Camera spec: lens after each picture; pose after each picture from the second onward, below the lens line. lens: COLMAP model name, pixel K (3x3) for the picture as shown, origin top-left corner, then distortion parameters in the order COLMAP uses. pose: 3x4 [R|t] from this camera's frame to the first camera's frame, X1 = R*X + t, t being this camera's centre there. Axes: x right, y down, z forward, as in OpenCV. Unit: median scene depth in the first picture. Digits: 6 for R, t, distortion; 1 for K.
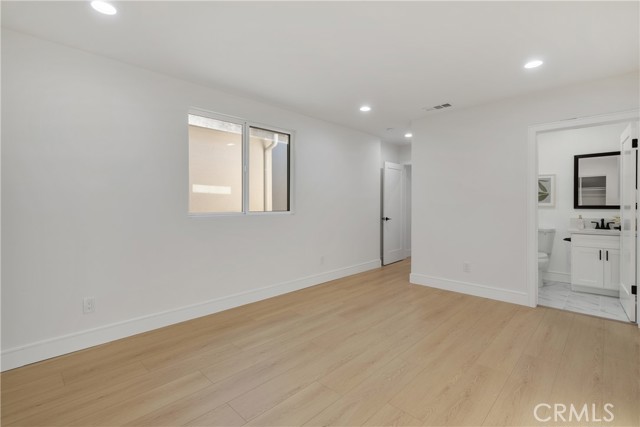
lens RADIAL K [[299.4, 0, 320.6], [0, 299.4, 209.4], [0, 0, 1]] dist [-0.012221, -0.000118]
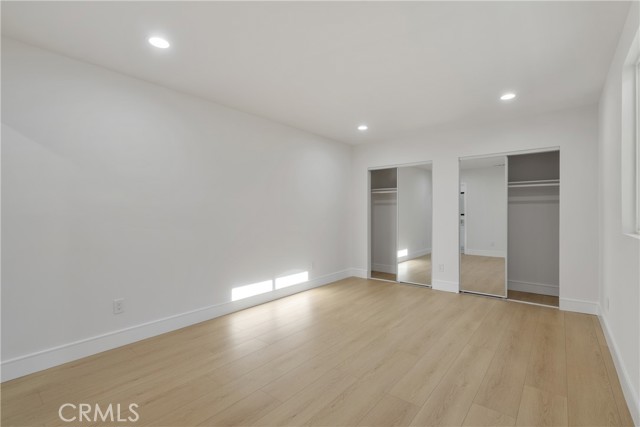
lens RADIAL K [[292.3, 0, 318.6], [0, 292.3, 212.5], [0, 0, 1]] dist [-0.001702, 0.000789]
pose [[-0.997360, 0.005096, -0.072433, 0.319744], [0.004445, 0.999948, 0.009140, -0.027591], [0.072476, 0.008794, -0.997331, 1.734465]]
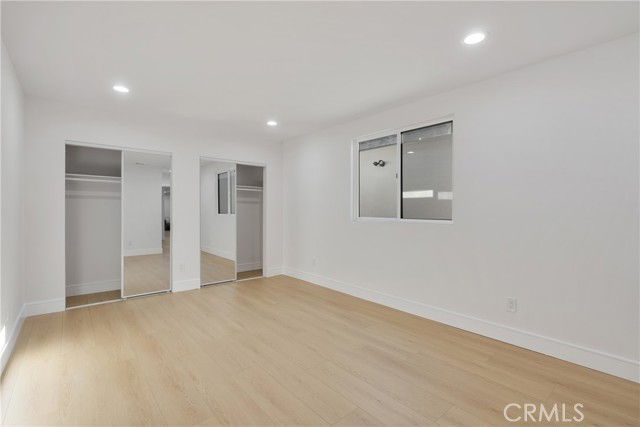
lens RADIAL K [[292.3, 0, 321.1], [0, 292.3, 214.9], [0, 0, 1]] dist [-0.001702, 0.000789]
pose [[-0.095211, 0.019621, -0.995264, 0.986154], [-0.019086, 0.999586, 0.021532, -0.030472], [0.995274, 0.021045, -0.094798, 1.058849]]
